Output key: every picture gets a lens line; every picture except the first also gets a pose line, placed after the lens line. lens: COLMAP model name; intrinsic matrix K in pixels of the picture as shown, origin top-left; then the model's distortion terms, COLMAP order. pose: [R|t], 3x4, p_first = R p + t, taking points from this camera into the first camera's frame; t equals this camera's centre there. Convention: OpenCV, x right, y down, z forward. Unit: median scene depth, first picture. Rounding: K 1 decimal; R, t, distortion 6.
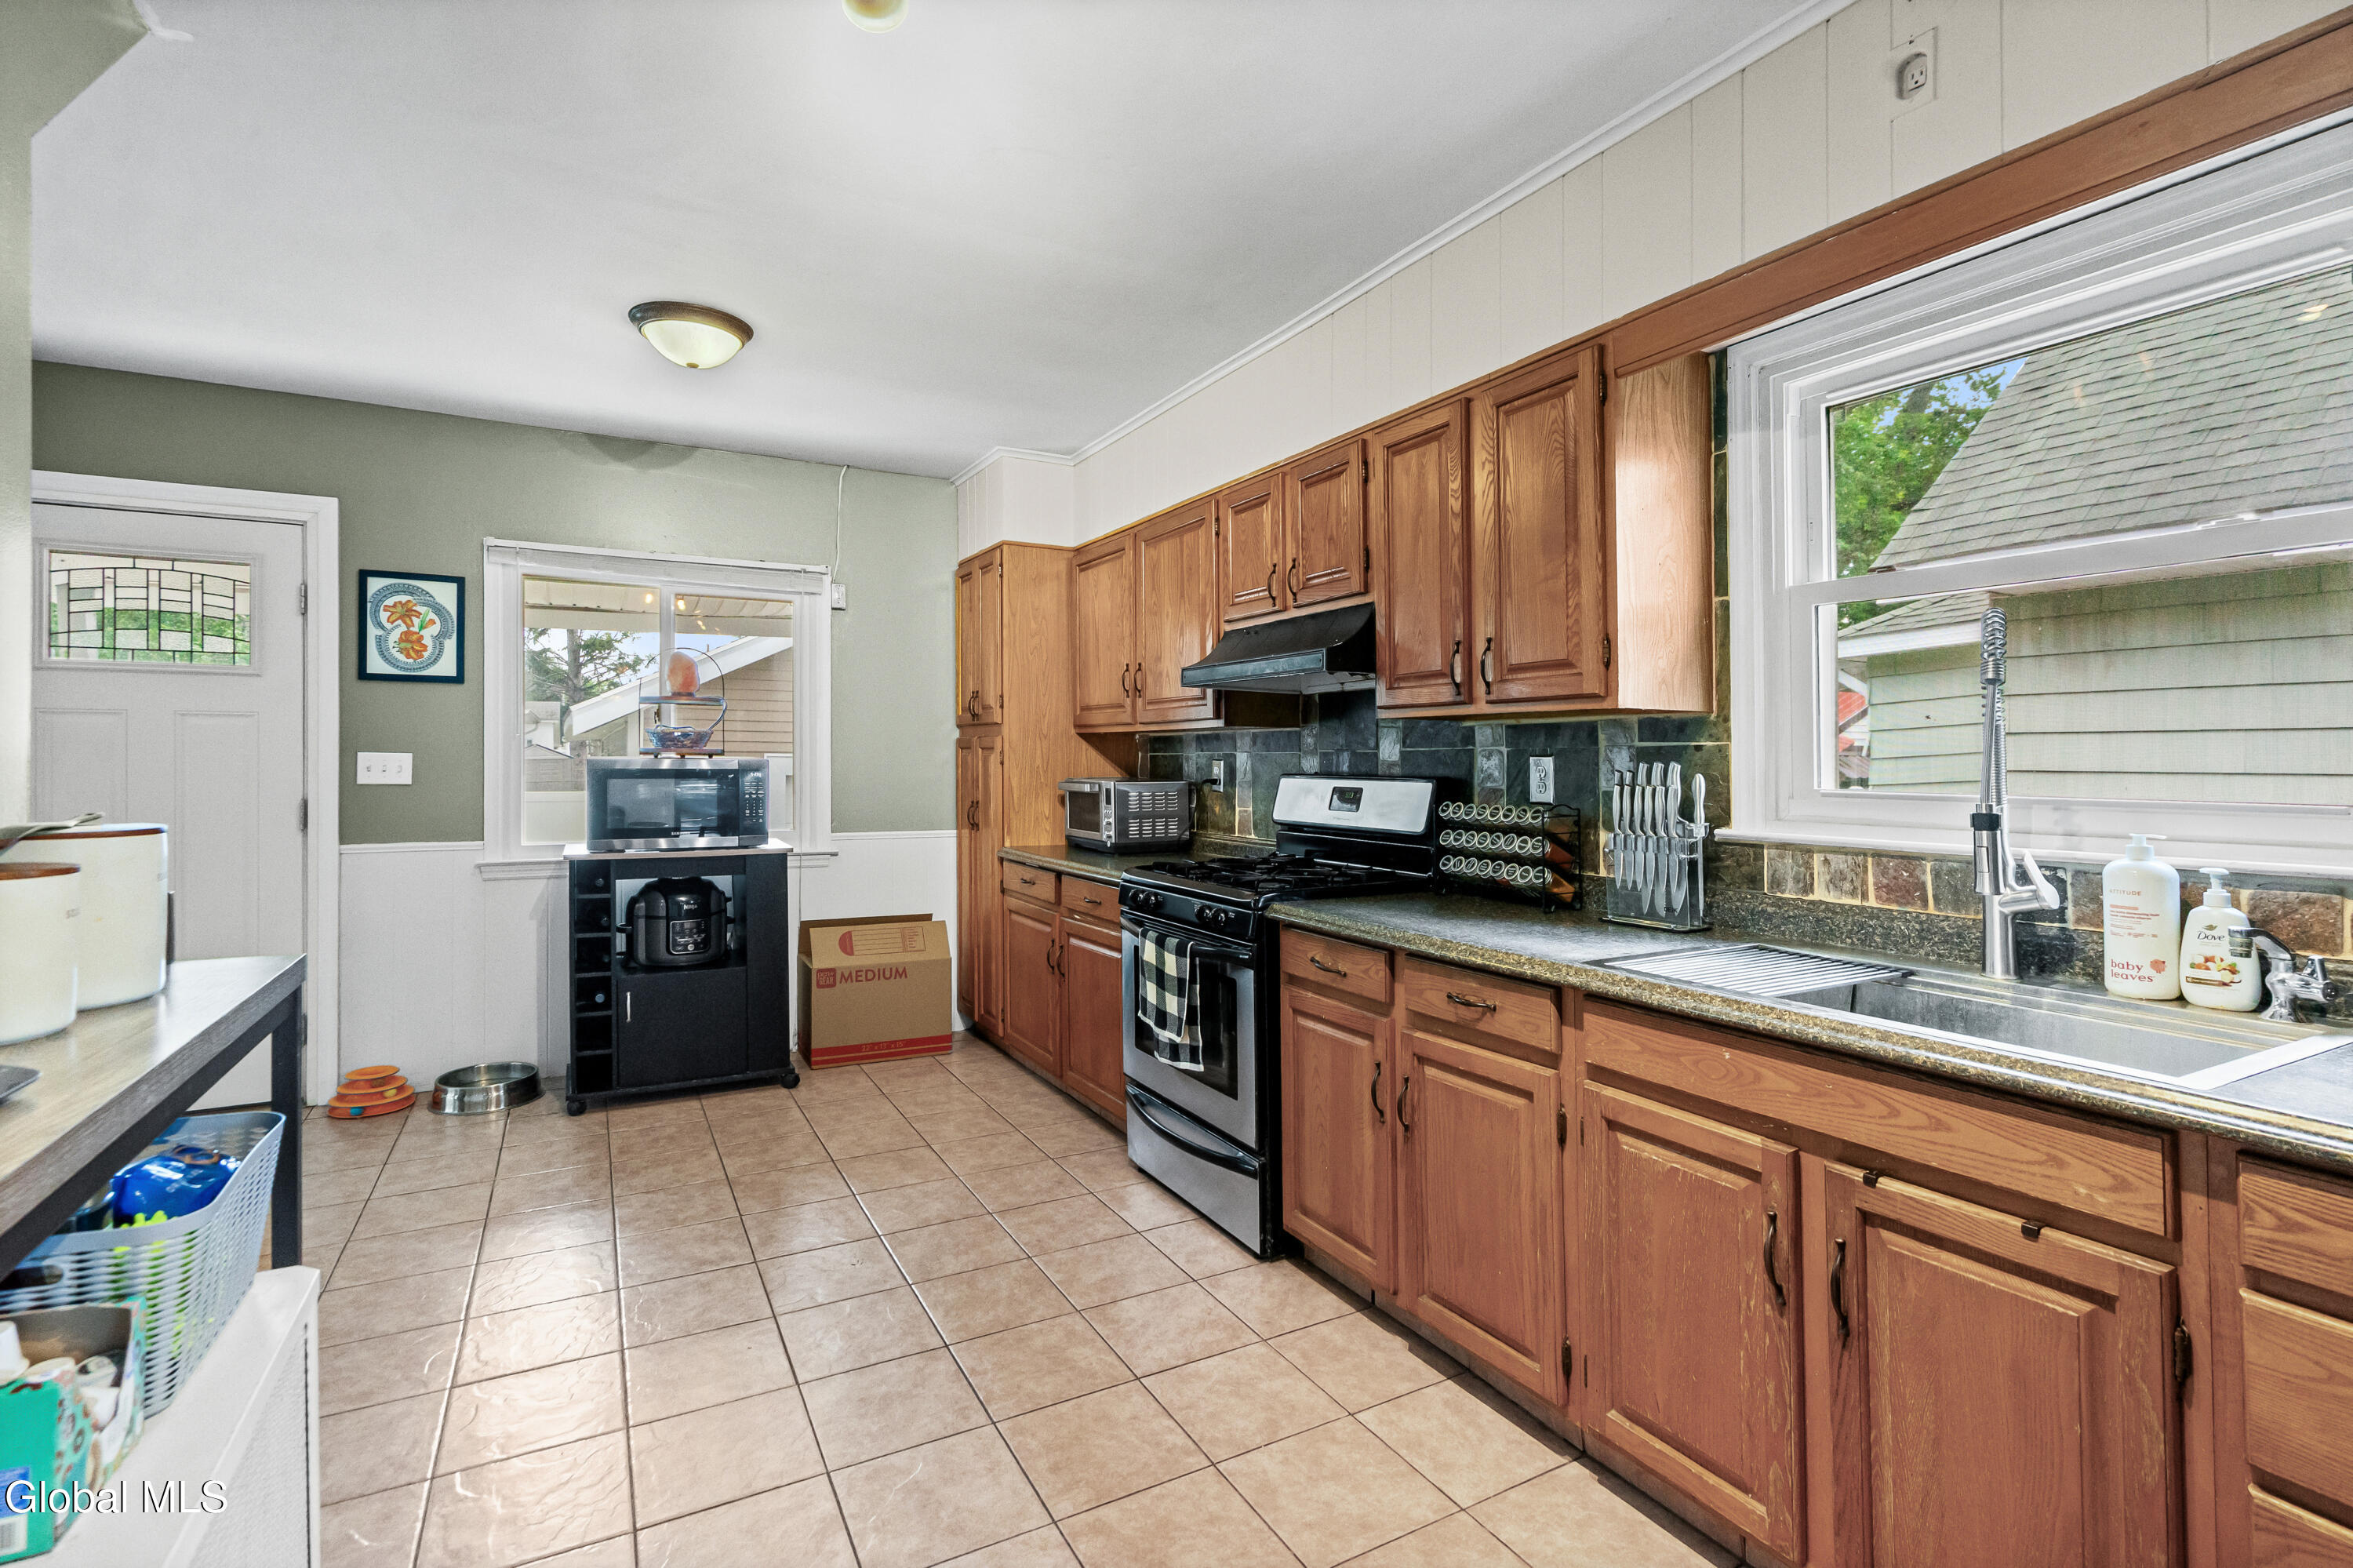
lens RADIAL K [[1093.8, 0, 1170.1], [0, 1093.8, 770.7], [0, 0, 1]] dist [-0.001344, 0.000015]
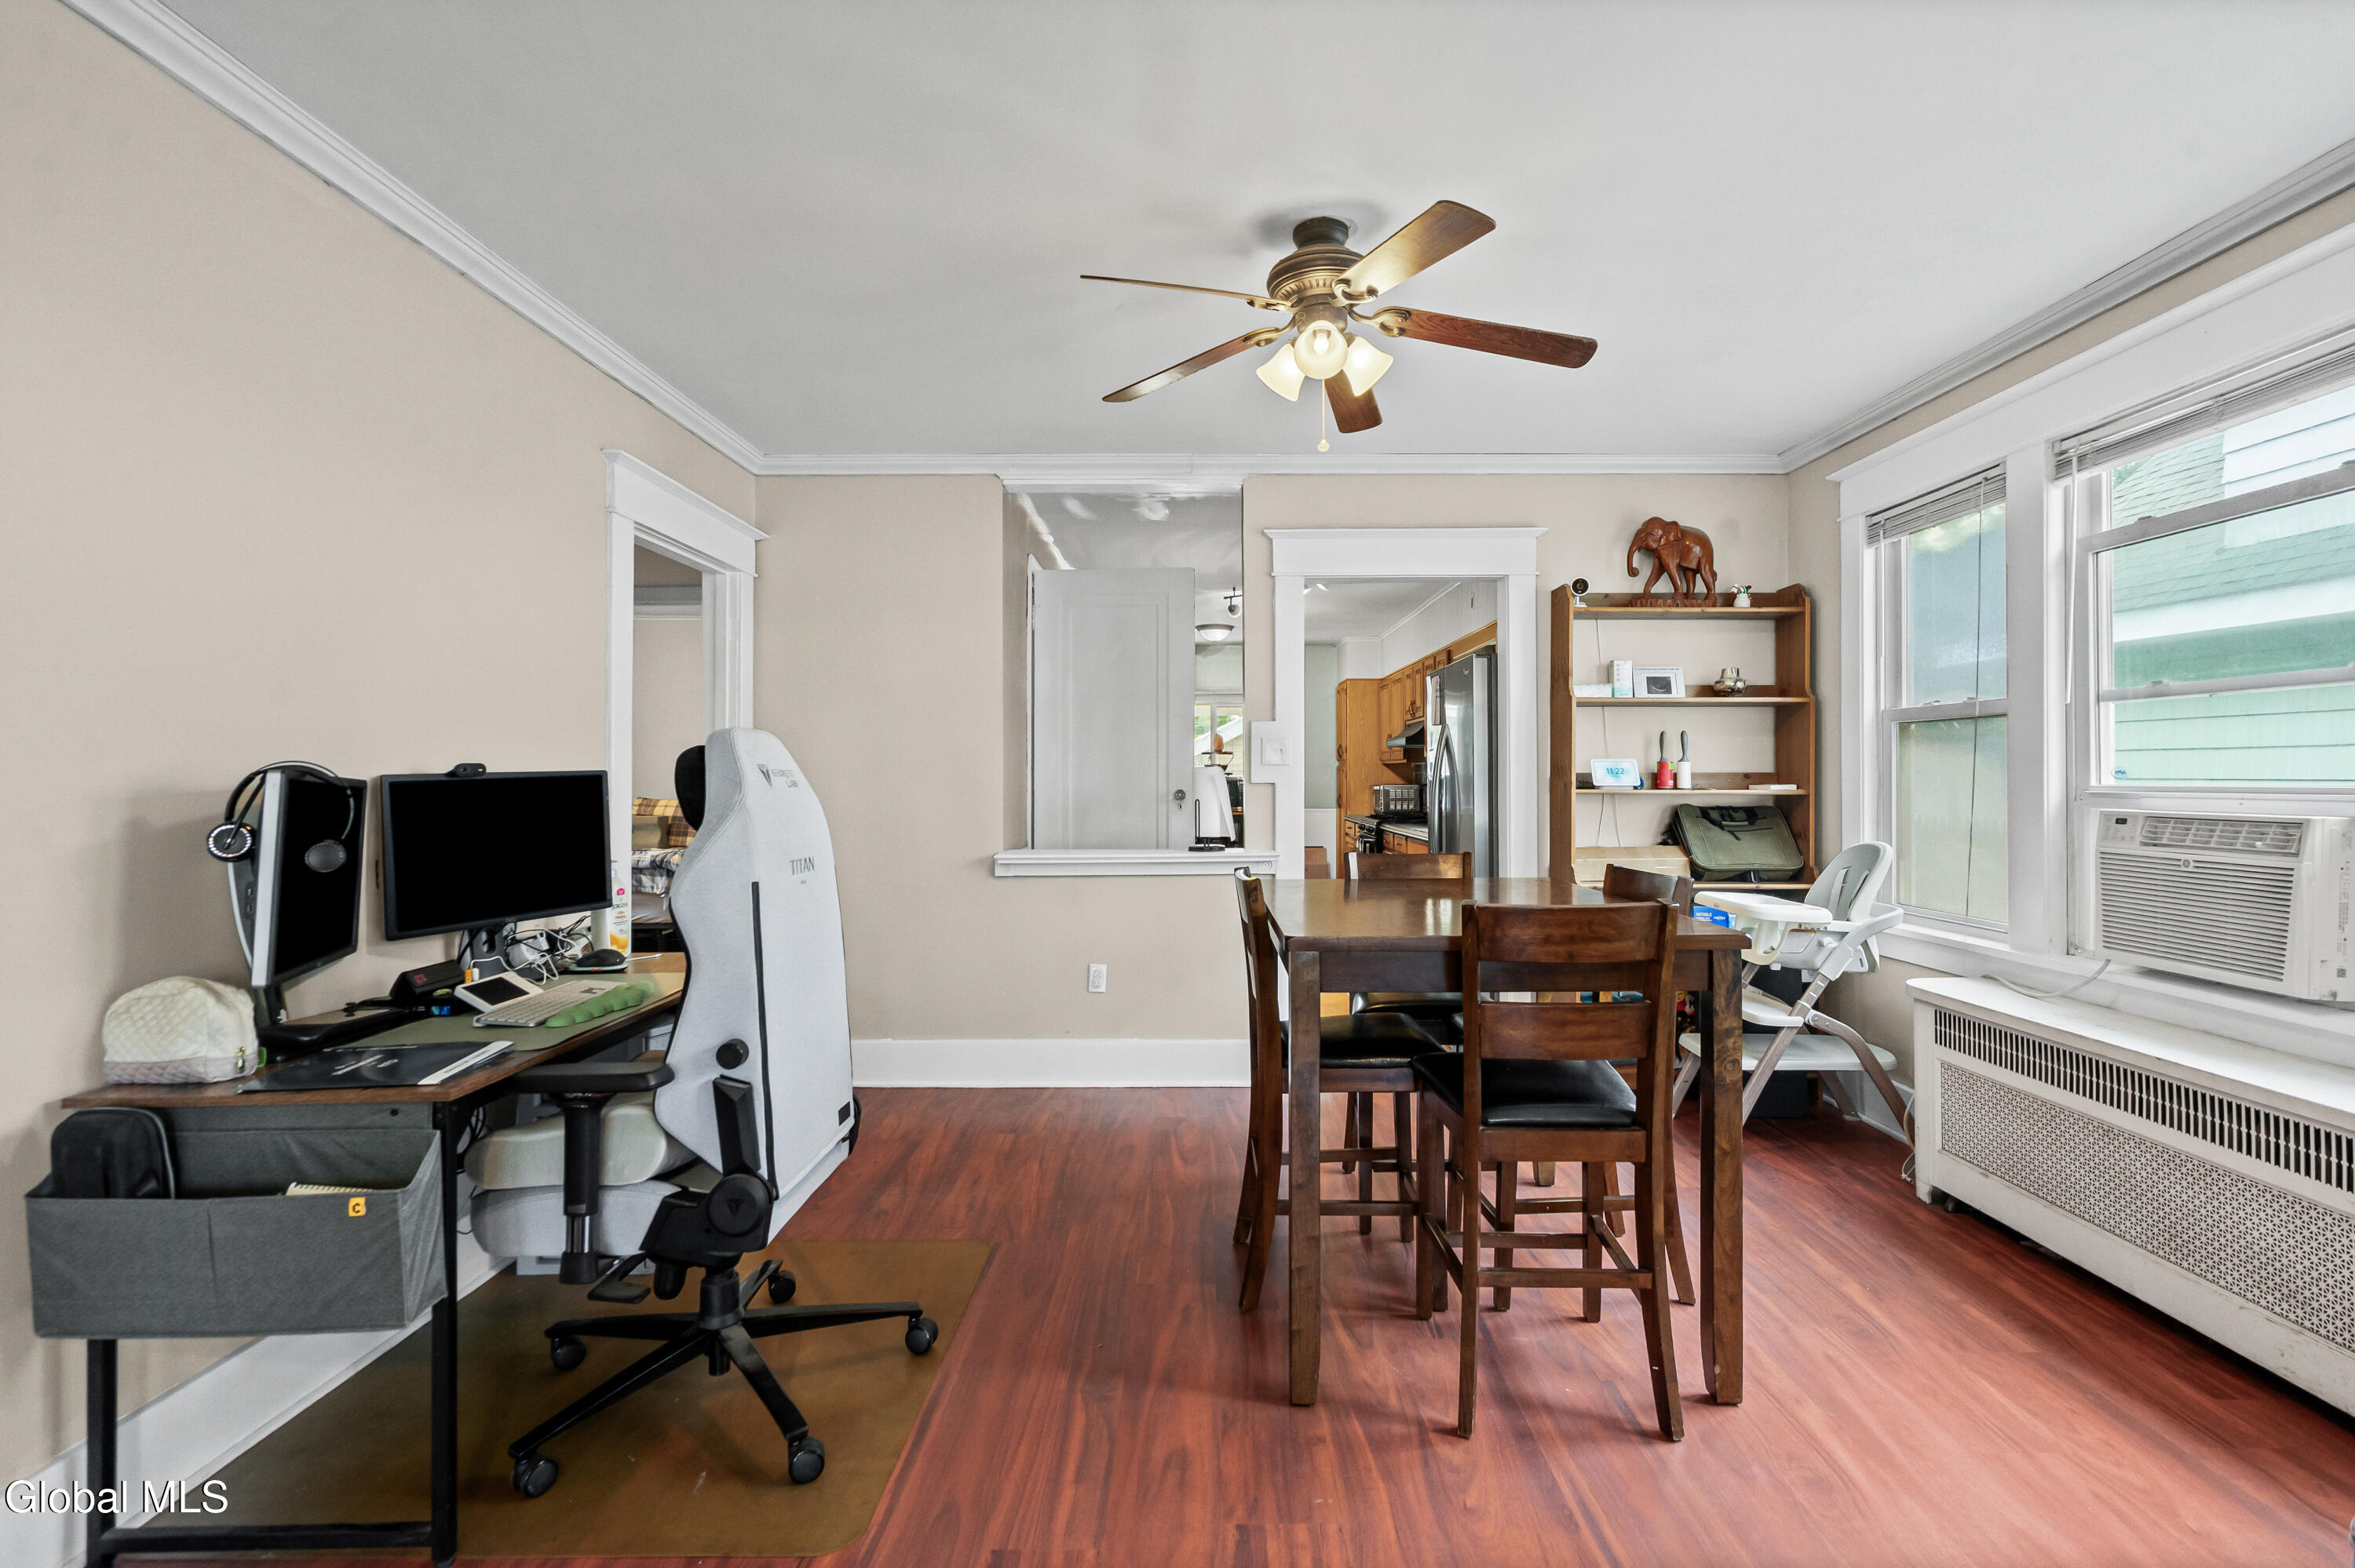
lens RADIAL K [[1094.5, 0, 1182.4], [0, 1094.5, 779.0], [0, 0, 1]] dist [-0.001344, 0.000015]
pose [[0.873047, 0.001327, -0.487634, 0.650069], [0.000856, 0.999991, 0.004255, -0.012254], [0.487635, -0.004132, 0.873038, -1.133460]]
